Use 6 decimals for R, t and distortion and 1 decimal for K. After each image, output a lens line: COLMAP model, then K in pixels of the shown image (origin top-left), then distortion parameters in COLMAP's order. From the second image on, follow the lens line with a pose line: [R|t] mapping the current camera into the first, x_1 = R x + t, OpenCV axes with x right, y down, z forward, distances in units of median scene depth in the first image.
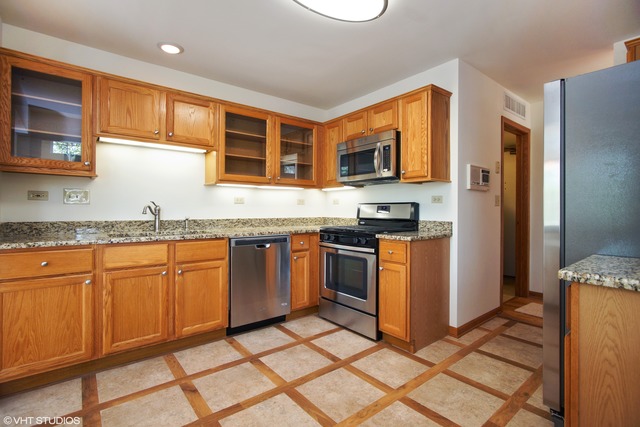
lens RADIAL K [[303.1, 0, 320.0], [0, 303.1, 213.5], [0, 0, 1]] dist [-0.000544, 0.000148]
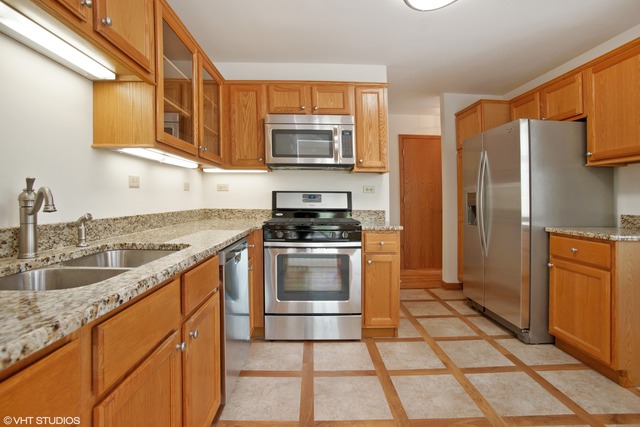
lens RADIAL K [[319.7, 0, 319.9], [0, 319.7, 201.3], [0, 0, 1]] dist [-0.081202, 0.031970]
pose [[0.611390, -0.003734, 0.791320, -0.621600], [0.004124, 0.999990, 0.001532, -0.008290], [-0.791318, 0.002327, 0.611400, 0.478430]]
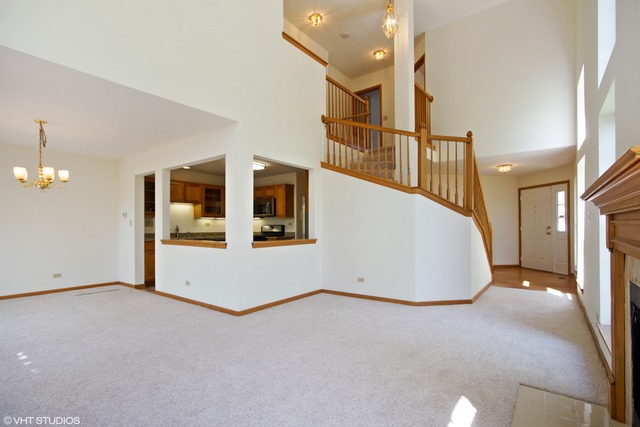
lens RADIAL K [[320.3, 0, 319.6], [0, 320.3, 229.7], [0, 0, 1]] dist [-0.000438, -0.000201]
pose [[0.971706, -0.007677, 0.236069, -0.029243], [0.008418, 0.999962, -0.002128, 0.012728], [-0.236043, 0.004055, 0.971734, -1.866121]]
